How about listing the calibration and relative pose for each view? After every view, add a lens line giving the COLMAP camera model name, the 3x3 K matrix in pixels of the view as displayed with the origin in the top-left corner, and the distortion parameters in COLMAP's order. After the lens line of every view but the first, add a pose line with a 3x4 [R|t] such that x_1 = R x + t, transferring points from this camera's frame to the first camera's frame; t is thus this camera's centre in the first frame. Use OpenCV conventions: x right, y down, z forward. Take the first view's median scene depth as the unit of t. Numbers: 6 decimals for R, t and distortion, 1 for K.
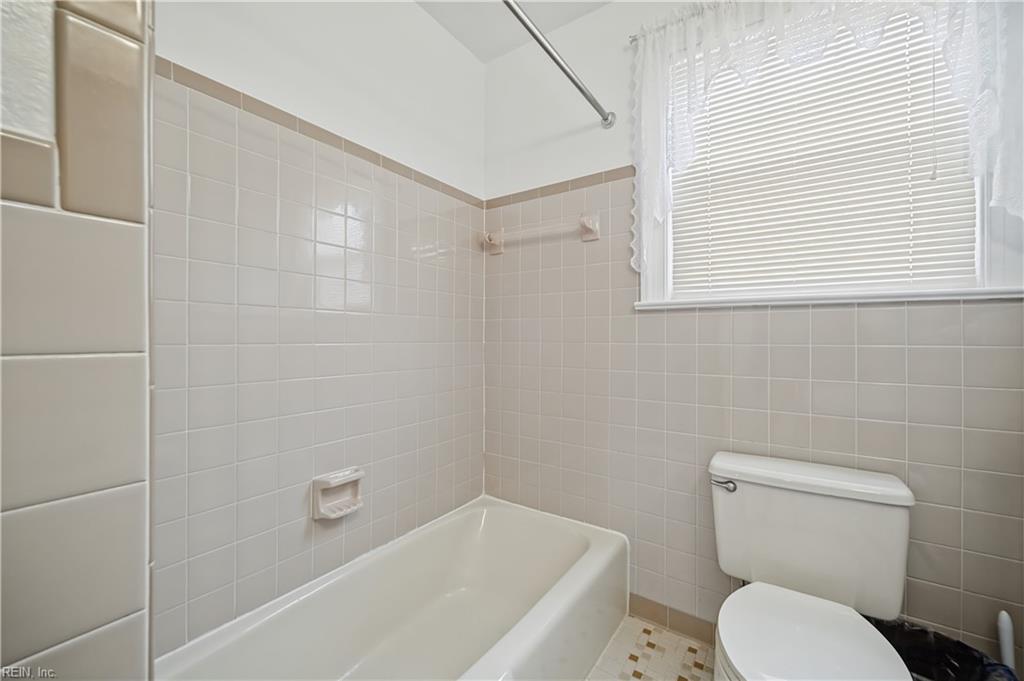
lens RADIAL K [[406.0, 0, 511.1], [0, 406.0, 337.8], [0, 0, 1]] dist [0.002758, -0.000664]
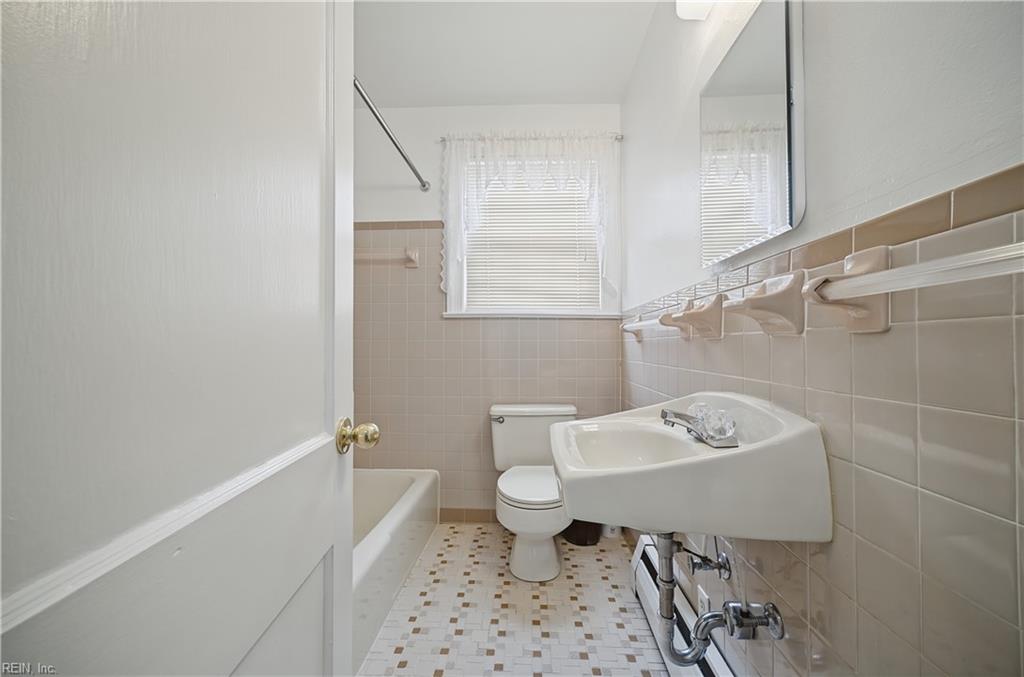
lens RADIAL K [[406.0, 0, 510.7], [0, 406.0, 339.8], [0, 0, 1]] dist [0.002758, -0.000664]
pose [[0.840432, 0.001497, 0.541914, -0.300997], [0.001767, 0.999983, -0.005502, 0.021805], [-0.541913, 0.005581, 0.840416, -0.398148]]
